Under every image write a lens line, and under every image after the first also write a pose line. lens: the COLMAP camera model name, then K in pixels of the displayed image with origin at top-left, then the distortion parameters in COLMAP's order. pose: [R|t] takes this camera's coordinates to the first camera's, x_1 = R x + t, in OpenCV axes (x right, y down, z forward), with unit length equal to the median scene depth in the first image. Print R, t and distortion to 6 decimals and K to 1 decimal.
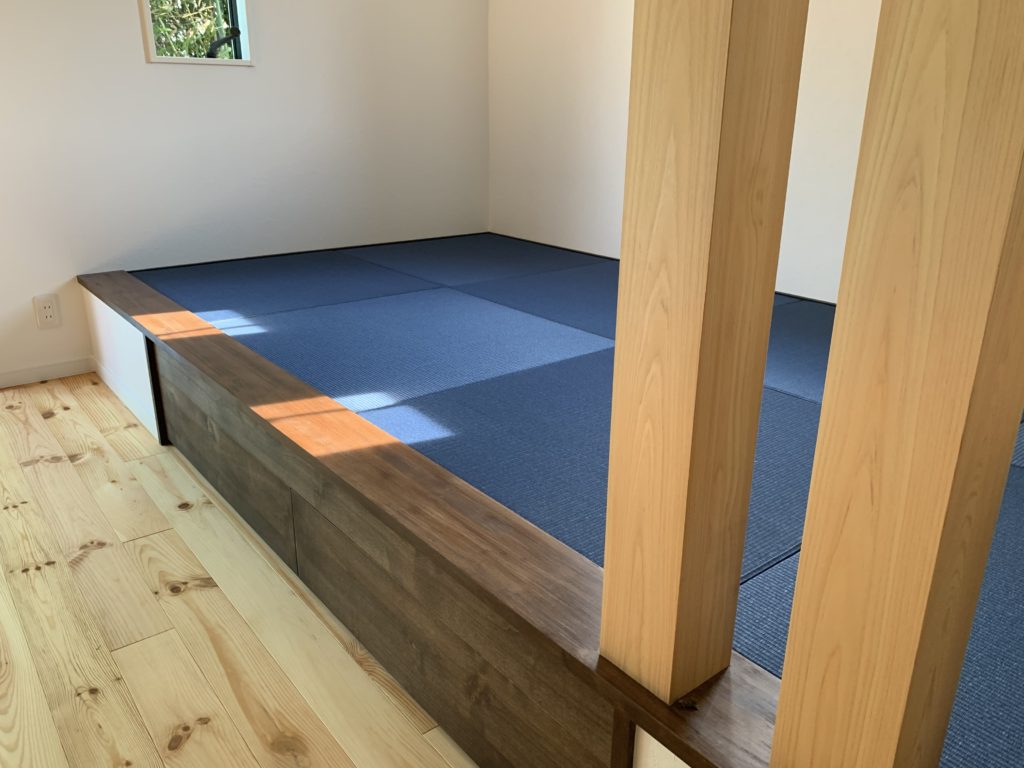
lens RADIAL K [[789.9, 0, 512.0], [0, 789.9, 384.0], [0, 0, 1]] dist [-0.001628, -0.000484]
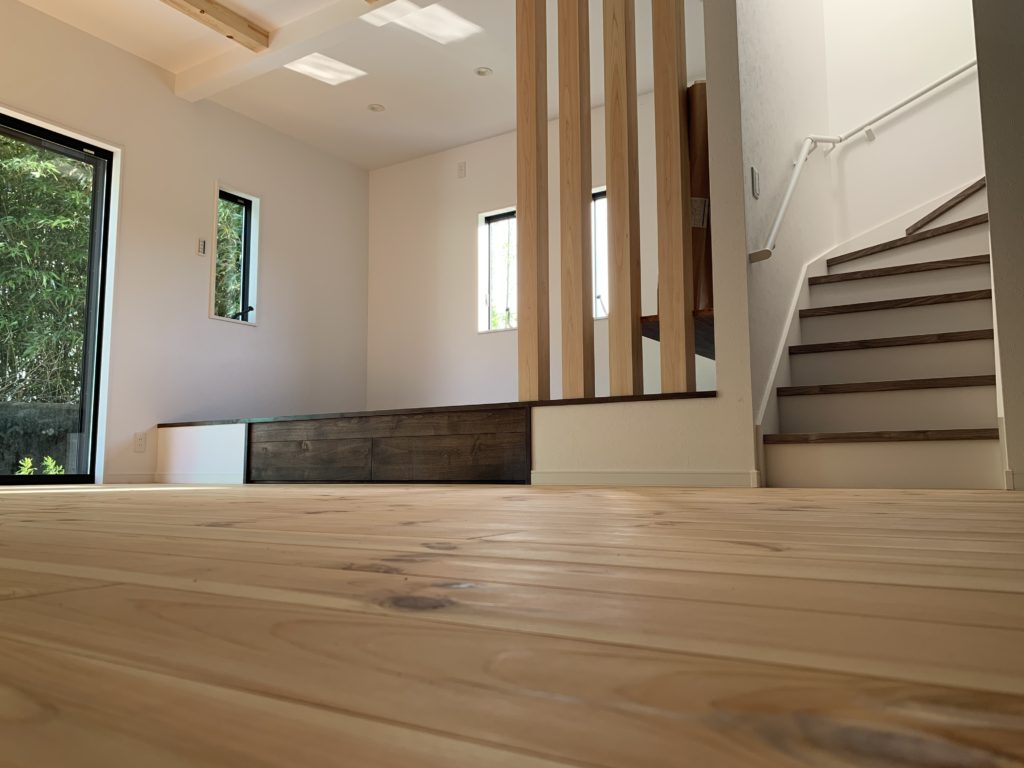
lens RADIAL K [[786.1, 0, 512.0], [0, 786.1, 384.0], [0, 0, 1]] dist [0.155917, -0.455681]
pose [[0.948201, 0.021991, 0.316909, -0.805421], [0.118999, 0.900374, -0.418528, 1.317858], [-0.294541, 0.434560, 0.851119, -1.629535]]
